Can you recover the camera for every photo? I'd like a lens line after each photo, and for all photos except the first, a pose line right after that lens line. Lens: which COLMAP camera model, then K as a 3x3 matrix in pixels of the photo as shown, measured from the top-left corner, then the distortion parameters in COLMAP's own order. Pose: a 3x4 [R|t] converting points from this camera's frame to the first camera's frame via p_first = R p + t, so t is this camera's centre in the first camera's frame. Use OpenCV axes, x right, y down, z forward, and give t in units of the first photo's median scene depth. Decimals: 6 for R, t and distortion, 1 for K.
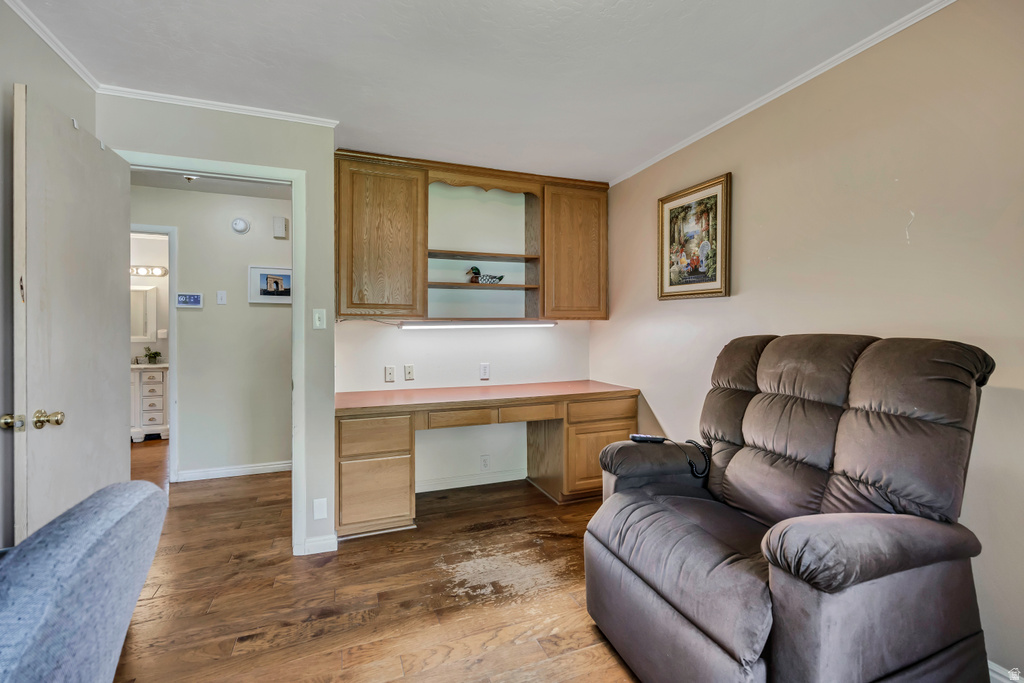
lens RADIAL K [[451.1, 0, 513.6], [0, 451.1, 332.5], [0, 0, 1]] dist [-0.003303, 0.001148]
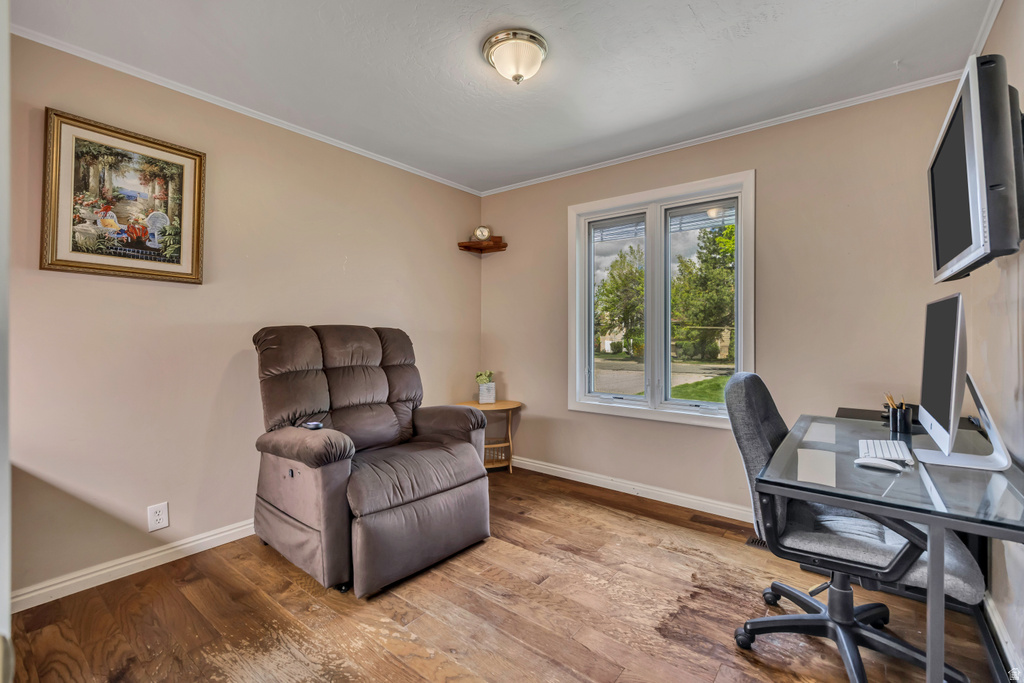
lens RADIAL K [[451.1, 0, 513.0], [0, 451.1, 336.2], [0, 0, 1]] dist [-0.003303, 0.001148]
pose [[-0.508158, -0.006882, 0.861236, -0.613075], [0.001849, 0.999957, 0.009082, 0.018797], [-0.861262, 0.006207, -0.508124, 0.856228]]
